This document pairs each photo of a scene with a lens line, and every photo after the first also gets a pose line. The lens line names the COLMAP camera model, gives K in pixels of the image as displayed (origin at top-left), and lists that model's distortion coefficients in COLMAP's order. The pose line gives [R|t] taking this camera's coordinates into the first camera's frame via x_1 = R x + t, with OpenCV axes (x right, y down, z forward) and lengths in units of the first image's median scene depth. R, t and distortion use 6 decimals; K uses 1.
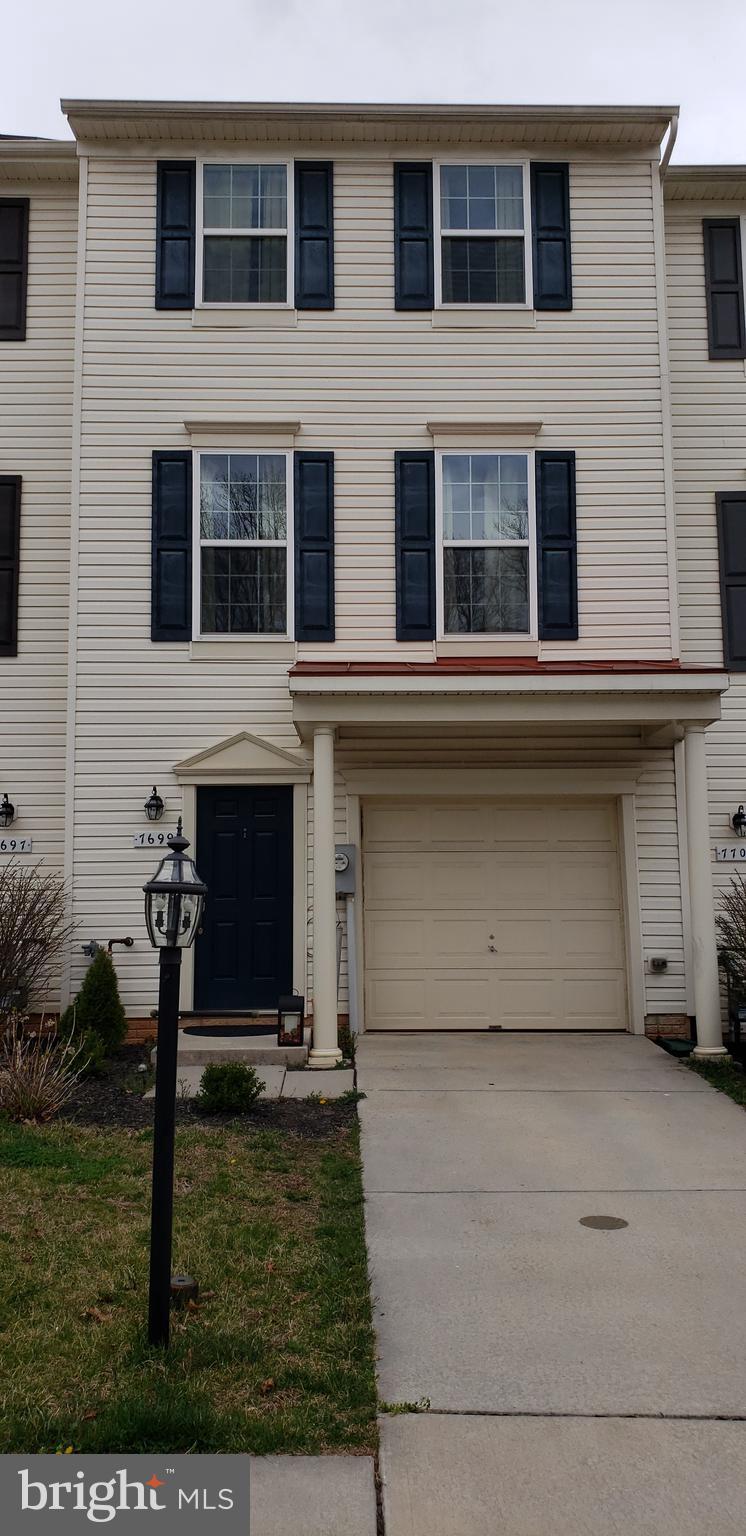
lens RADIAL K [[1176.1, 0, 372.8], [0, 1176.1, 764.7], [0, 0, 1]] dist [0.056157, -0.090358]
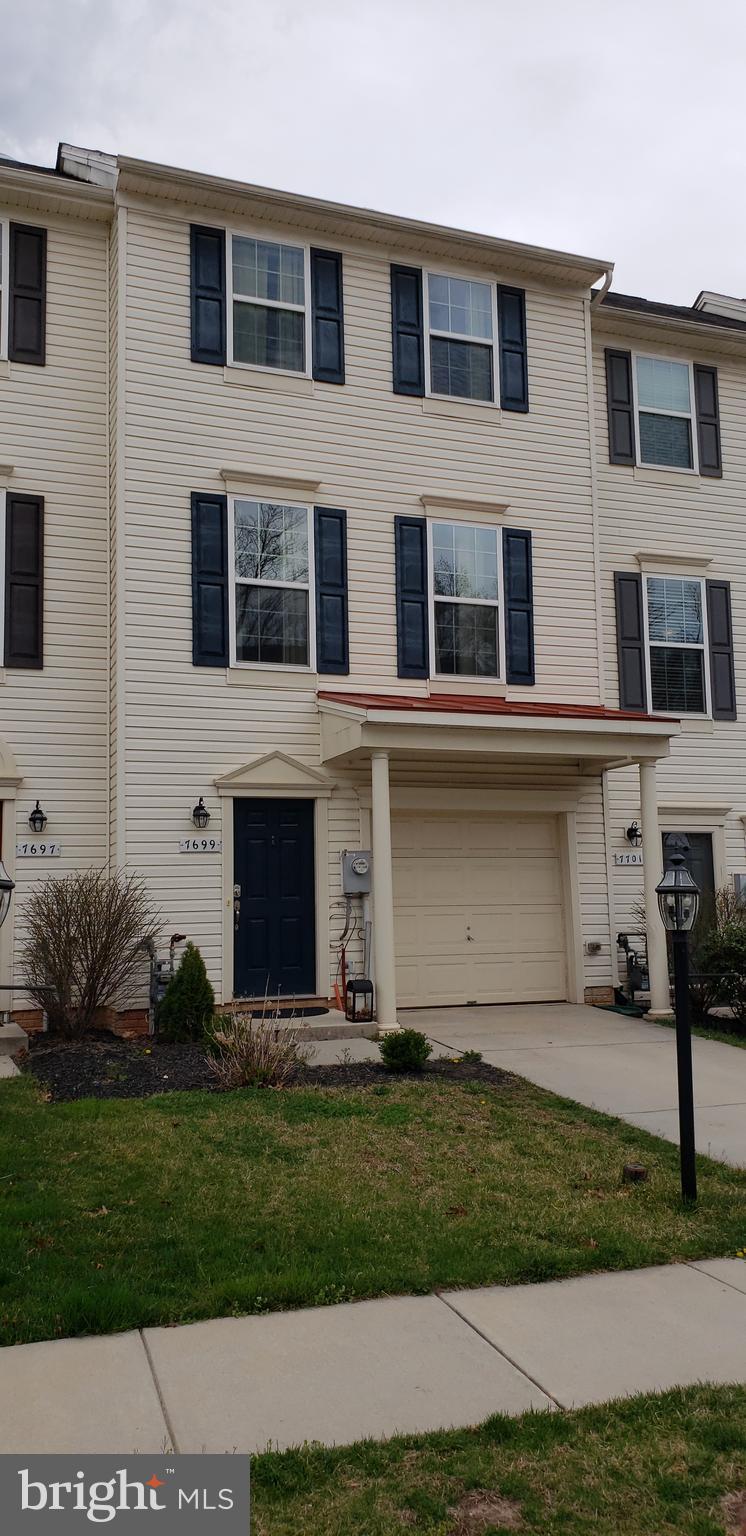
lens RADIAL K [[1176.1, 0, 372.7], [0, 1176.1, 776.3], [0, 0, 1]] dist [0.056157, -0.090358]
pose [[0.937107, 0.028278, 0.347896, -0.402348], [-0.032348, 0.999459, 0.005895, -0.012897], [-0.347541, -0.016778, 0.937515, -0.092497]]
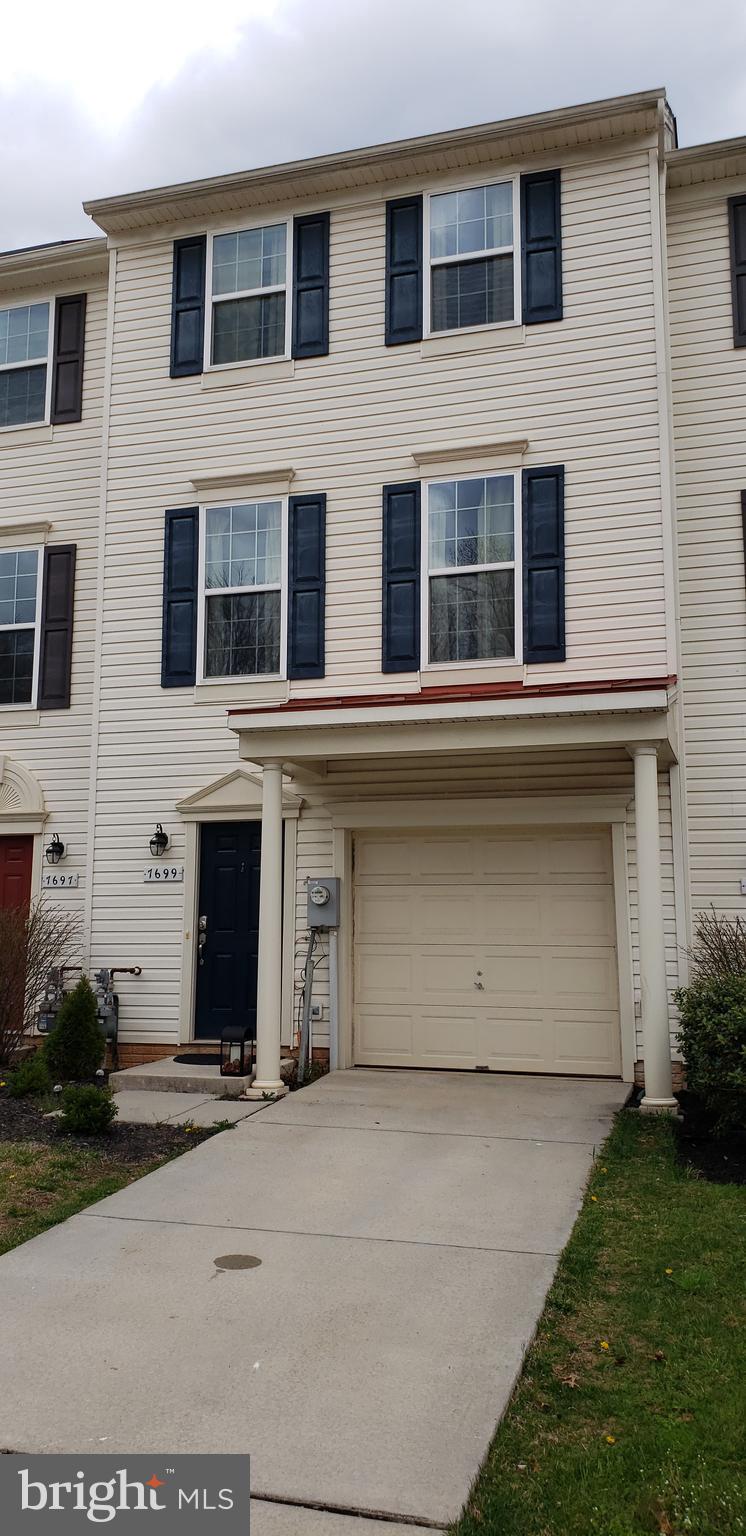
lens RADIAL K [[1176.1, 0, 361.8], [0, 1176.1, 768.1], [0, 0, 1]] dist [0.056157, -0.090358]
pose [[0.949543, -0.034621, -0.311720, 0.306879], [0.025976, 0.999155, -0.031844, 0.006163], [0.312559, 0.022141, 0.949640, 0.046699]]
